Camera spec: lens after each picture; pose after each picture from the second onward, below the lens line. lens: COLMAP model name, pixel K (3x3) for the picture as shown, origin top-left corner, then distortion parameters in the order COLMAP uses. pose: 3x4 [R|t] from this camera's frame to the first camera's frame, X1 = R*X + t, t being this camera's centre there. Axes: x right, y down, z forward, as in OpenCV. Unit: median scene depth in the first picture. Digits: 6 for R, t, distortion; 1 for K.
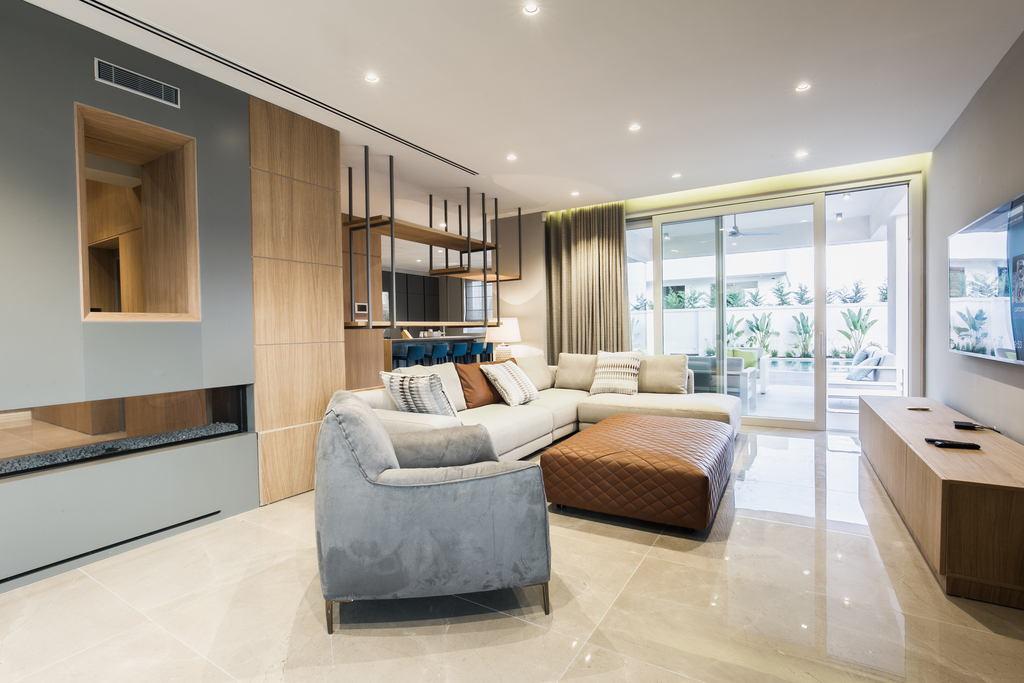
lens RADIAL K [[475.6, 0, 512.0], [0, 475.6, 341.5], [0, 0, 1]] dist [-0.017003, 0.001235]
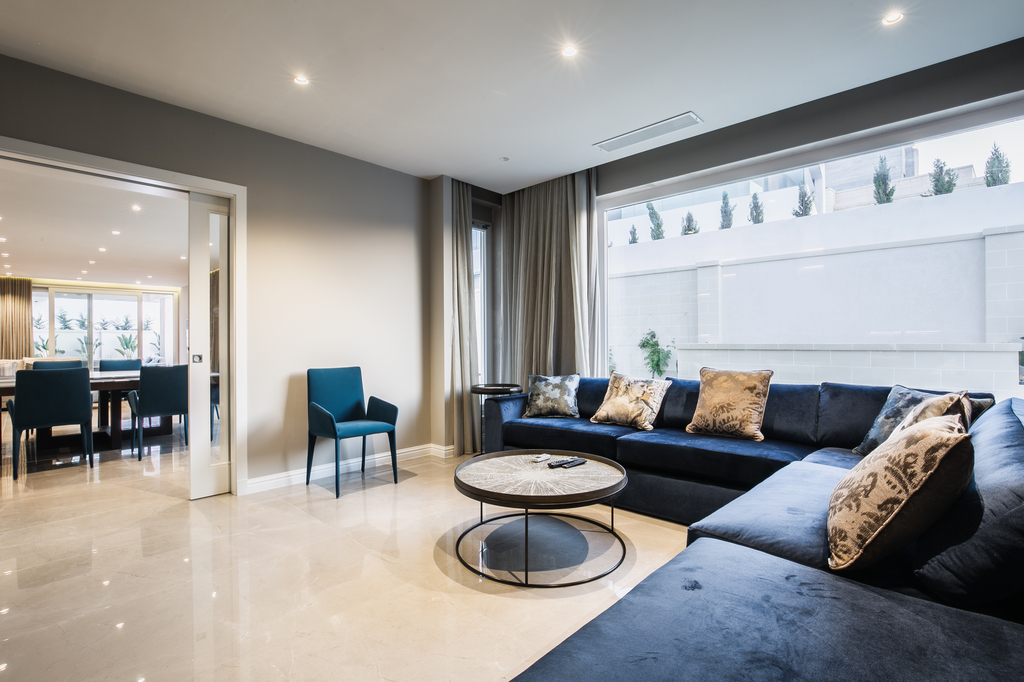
lens RADIAL K [[475.6, 0, 512.0], [0, 475.6, 341.0], [0, 0, 1]] dist [-0.017003, 0.001235]
pose [[0.208750, 0.018019, 0.977803, -0.517028], [0.027256, 0.999335, -0.024234, 0.021995], [-0.977589, 0.031710, 0.208120, -0.543091]]
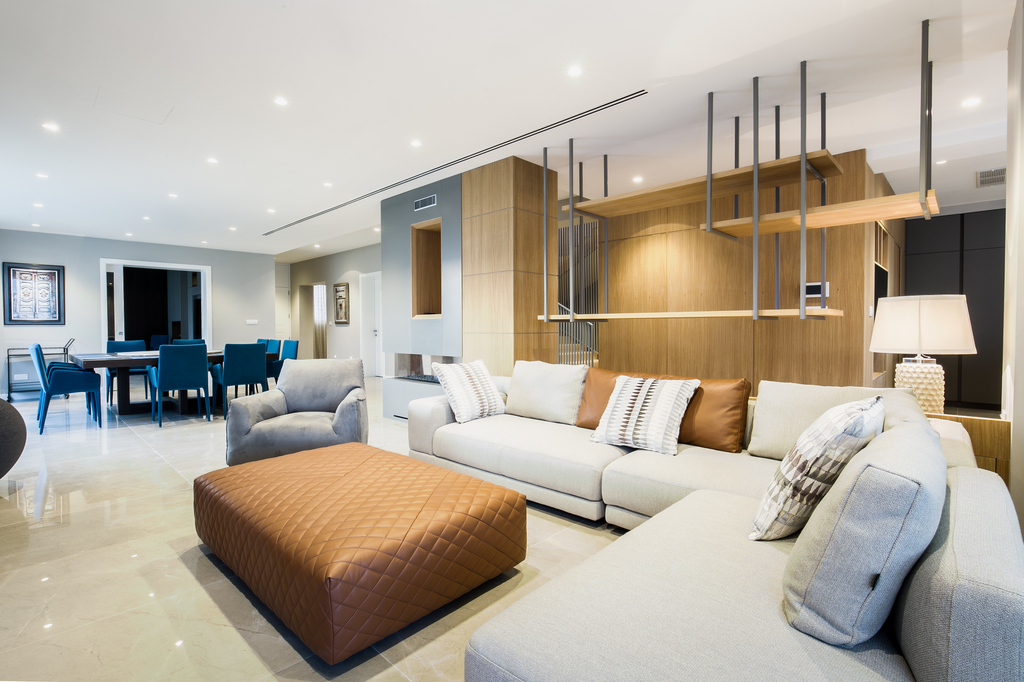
lens RADIAL K [[475.6, 0, 512.0], [0, 475.6, 341.0], [0, 0, 1]] dist [-0.017003, 0.001235]
pose [[-0.199934, 0.052161, -0.978420, 0.540432], [-0.011224, 0.998395, 0.055519, -0.029208], [0.979745, 0.022082, -0.199027, 0.811378]]
